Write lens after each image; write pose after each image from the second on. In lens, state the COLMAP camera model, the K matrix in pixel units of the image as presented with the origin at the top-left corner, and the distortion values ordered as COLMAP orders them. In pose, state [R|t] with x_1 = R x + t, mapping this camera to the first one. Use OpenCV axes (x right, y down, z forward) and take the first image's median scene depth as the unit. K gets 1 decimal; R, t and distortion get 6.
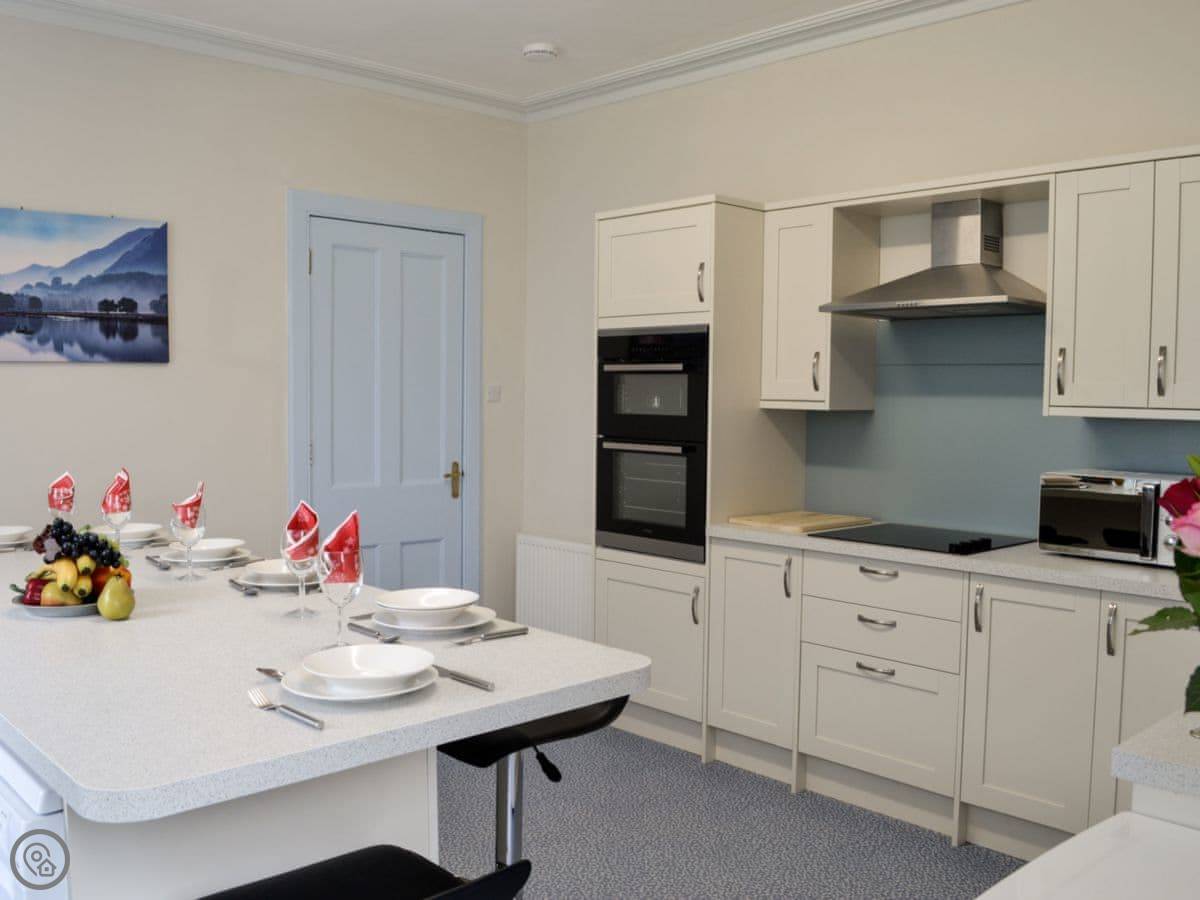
lens RADIAL K [[1072.0, 0, 600.0], [0, 1072.0, 450.0], [0, 0, 1]] dist [-0.071301, -0.005631]
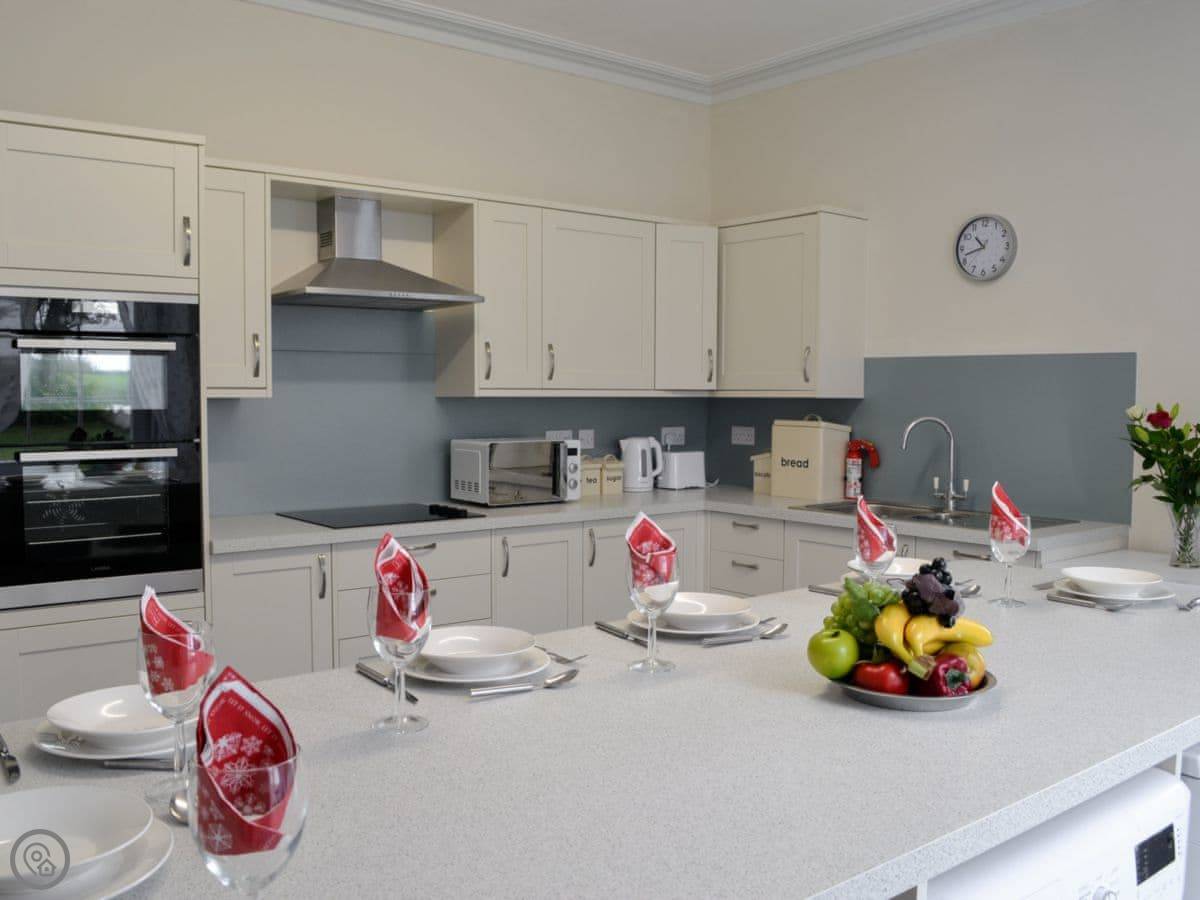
lens RADIAL K [[1072.0, 0, 600.0], [0, 1072.0, 450.0], [0, 0, 1]] dist [-0.071301, -0.005631]
pose [[0.085954, -0.073302, 0.993599, -0.775016], [0.047493, 0.996457, 0.069404, -0.048144], [-0.995166, 0.041223, 0.089131, 0.717956]]
